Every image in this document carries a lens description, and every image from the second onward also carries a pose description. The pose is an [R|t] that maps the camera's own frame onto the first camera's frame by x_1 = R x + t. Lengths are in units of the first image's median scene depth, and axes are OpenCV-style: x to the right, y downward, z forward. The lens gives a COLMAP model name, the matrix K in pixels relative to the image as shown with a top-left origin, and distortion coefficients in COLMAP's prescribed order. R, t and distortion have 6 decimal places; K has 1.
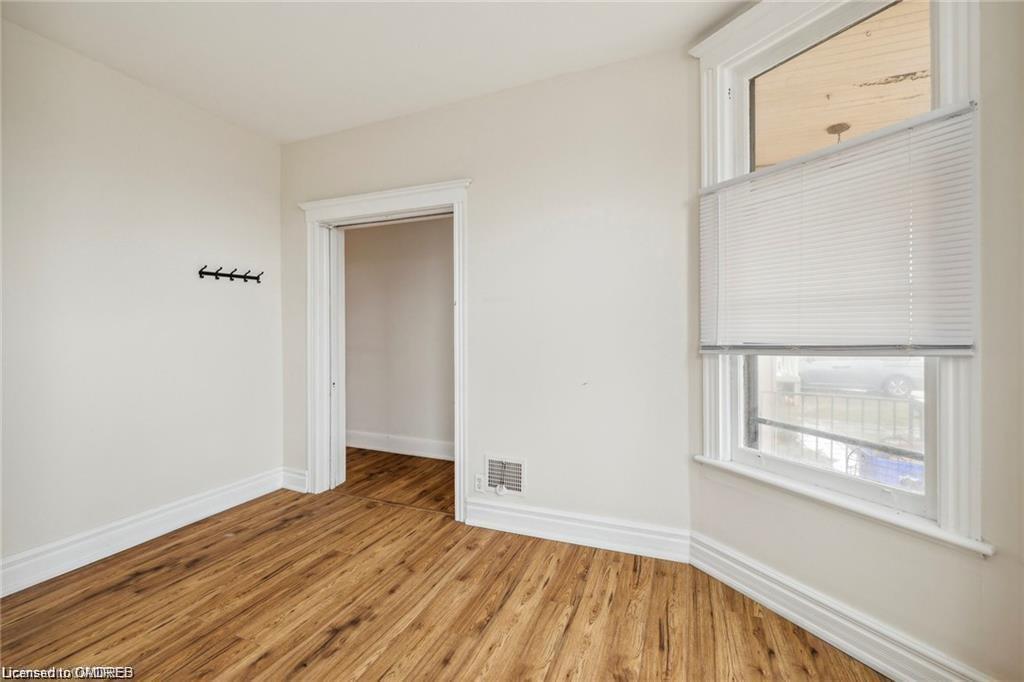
lens RADIAL K [[445.1, 0, 507.0], [0, 445.1, 336.8], [0, 0, 1]] dist [-0.001455, -0.000350]
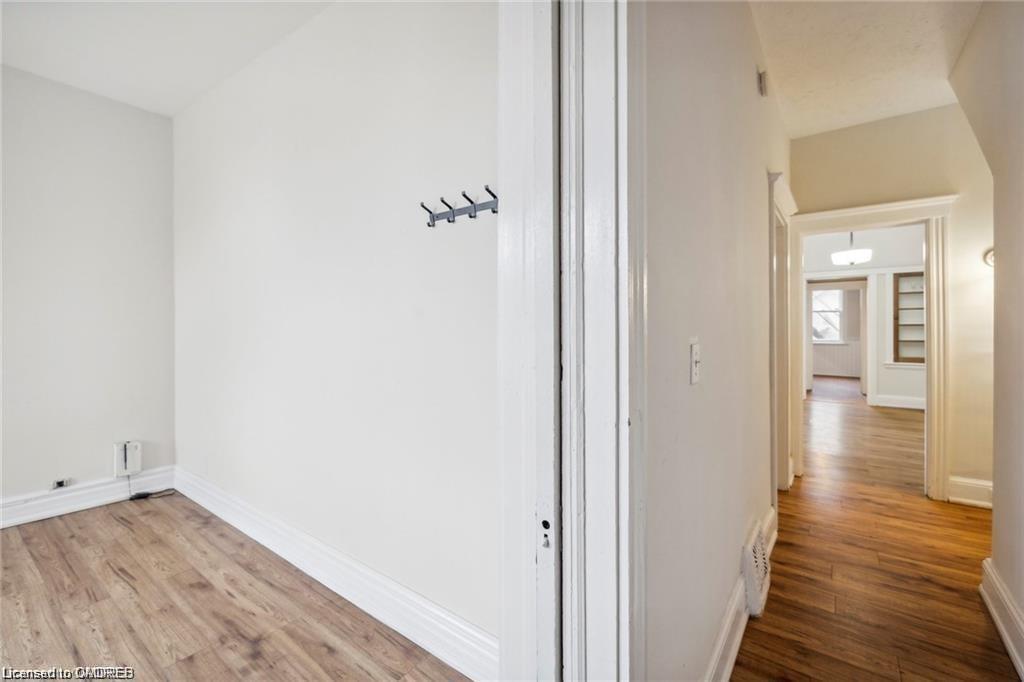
lens RADIAL K [[445.1, 0, 508.4], [0, 445.1, 317.1], [0, 0, 1]] dist [-0.001455, -0.000350]
pose [[-0.247454, -0.016137, -0.968765, -0.250966], [-0.011767, 0.999838, -0.013649, -0.014929], [0.968828, 0.008022, -0.247604, 2.039901]]
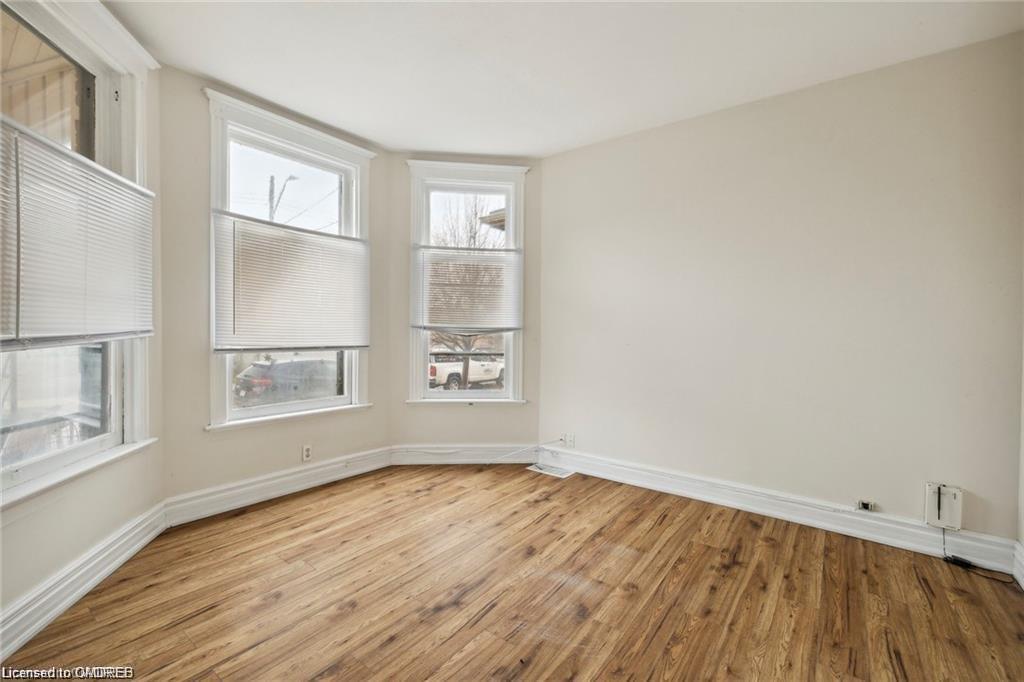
lens RADIAL K [[445.1, 0, 504.4], [0, 445.1, 337.6], [0, 0, 1]] dist [-0.001455, -0.000350]
pose [[-0.968823, -0.012265, 0.247450, -0.603441], [-0.006156, 0.999657, 0.025445, -0.009487], [-0.247678, 0.023129, -0.968566, 1.808187]]
